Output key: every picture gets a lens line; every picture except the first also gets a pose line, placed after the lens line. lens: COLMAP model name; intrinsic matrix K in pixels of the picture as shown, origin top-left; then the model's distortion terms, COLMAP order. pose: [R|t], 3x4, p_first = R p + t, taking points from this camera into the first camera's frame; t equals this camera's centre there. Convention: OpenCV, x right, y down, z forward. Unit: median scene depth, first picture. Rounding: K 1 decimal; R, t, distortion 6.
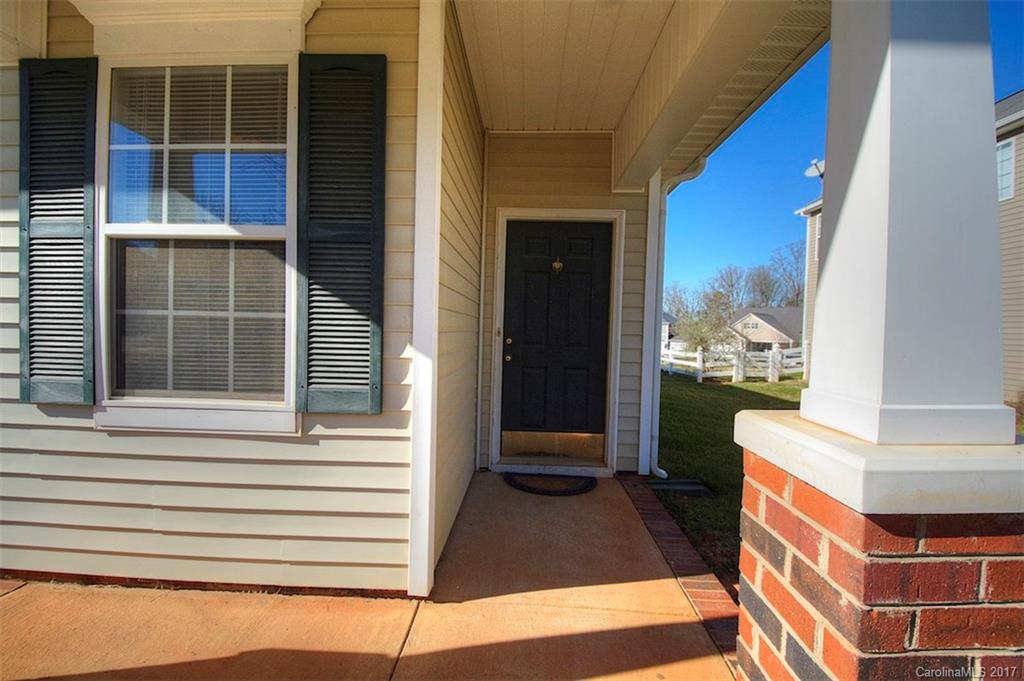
lens RADIAL K [[448.6, 0, 512.0], [0, 448.6, 340.5], [0, 0, 1]] dist [0.022521, -0.018938]
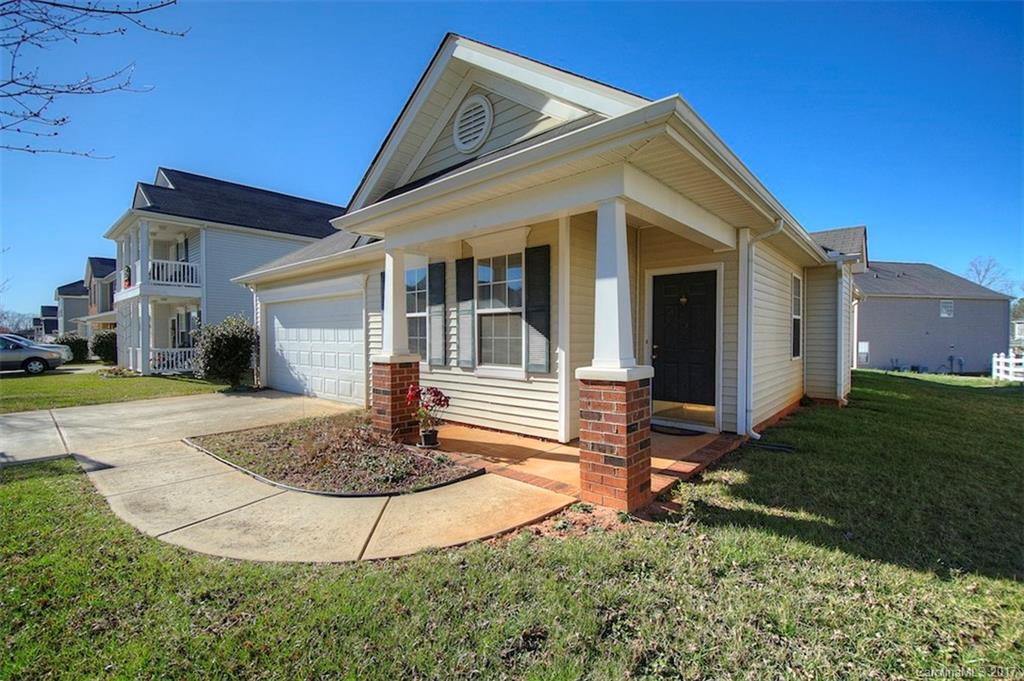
lens RADIAL K [[448.6, 0, 512.0], [0, 448.6, 340.5], [0, 0, 1]] dist [0.022521, -0.018938]
pose [[0.775742, -0.015987, -0.630848, 1.215647], [0.003785, 0.999779, -0.020682, 0.019169], [0.631039, 0.013657, 0.775631, -1.222940]]
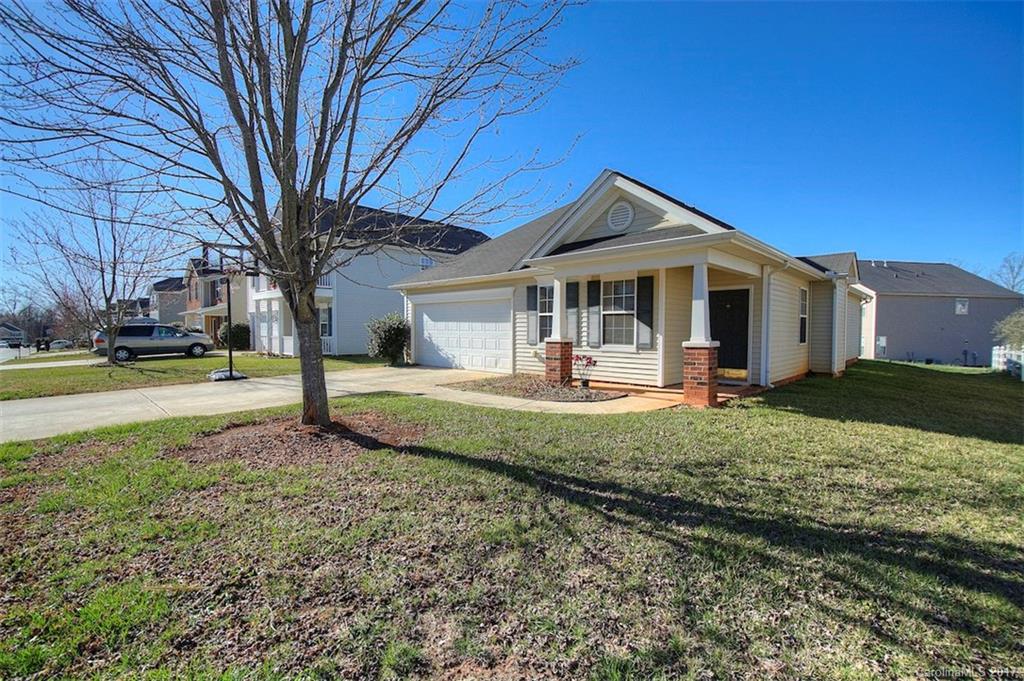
lens RADIAL K [[448.6, 0, 512.0], [0, 448.6, 340.5], [0, 0, 1]] dist [0.022521, -0.018938]
pose [[0.745278, -0.001424, -0.666752, 1.759560], [-0.003922, 0.999971, -0.006519, 0.112553], [0.666742, 0.007474, 0.745251, -3.517896]]
